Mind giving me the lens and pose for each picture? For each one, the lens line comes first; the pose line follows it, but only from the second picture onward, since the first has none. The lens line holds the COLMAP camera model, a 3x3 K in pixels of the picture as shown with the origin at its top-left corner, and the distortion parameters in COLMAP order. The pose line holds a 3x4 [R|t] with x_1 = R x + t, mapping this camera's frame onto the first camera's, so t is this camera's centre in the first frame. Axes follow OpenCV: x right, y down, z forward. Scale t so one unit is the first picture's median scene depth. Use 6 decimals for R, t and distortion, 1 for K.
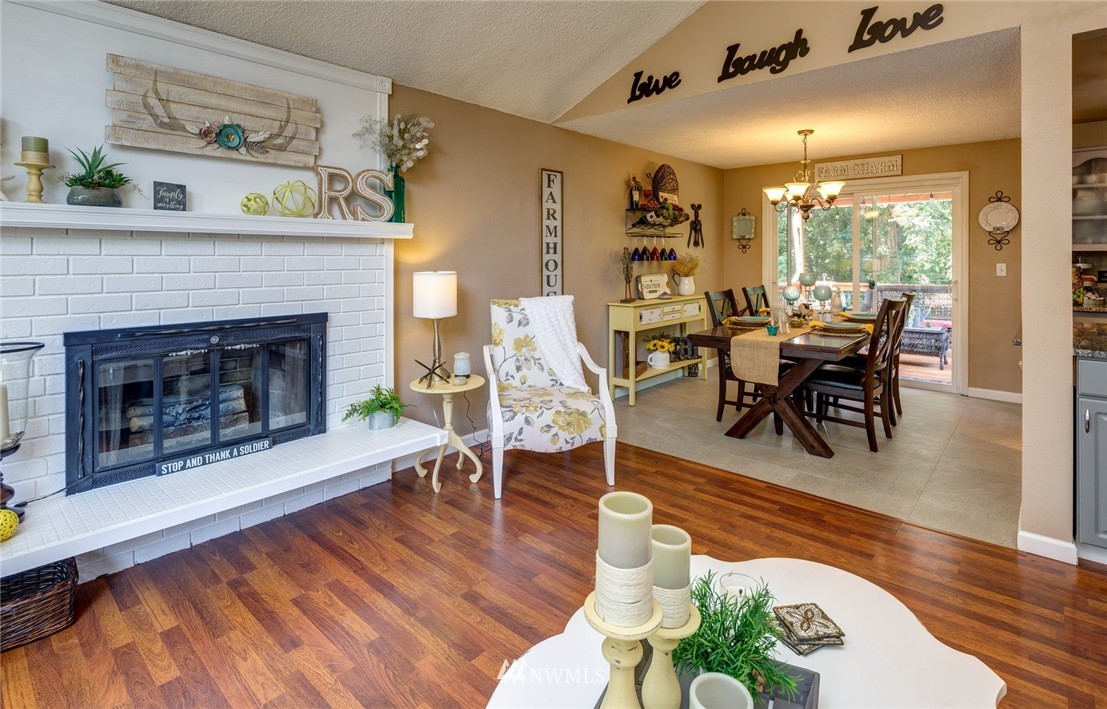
lens RADIAL K [[543.2, 0, 554.7], [0, 543.2, 259.3], [0, 0, 1]] dist [-0.001204, -0.000084]
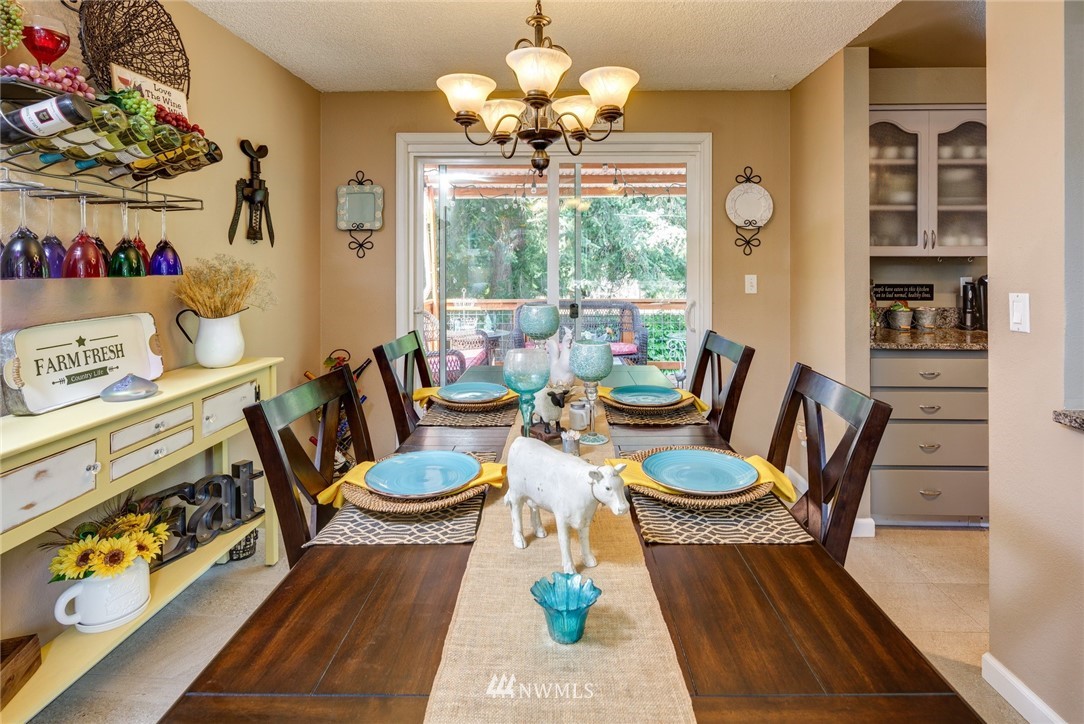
lens RADIAL K [[546.2, 0, 551.9], [0, 546.2, 262.4], [0, 0, 1]] dist [0.003181, 0.000406]
pose [[0.760707, 0.002169, 0.649092, 0.221030], [0.002497, 0.999977, -0.006268, -0.004527], [-0.649091, 0.006389, 0.760684, 0.719076]]
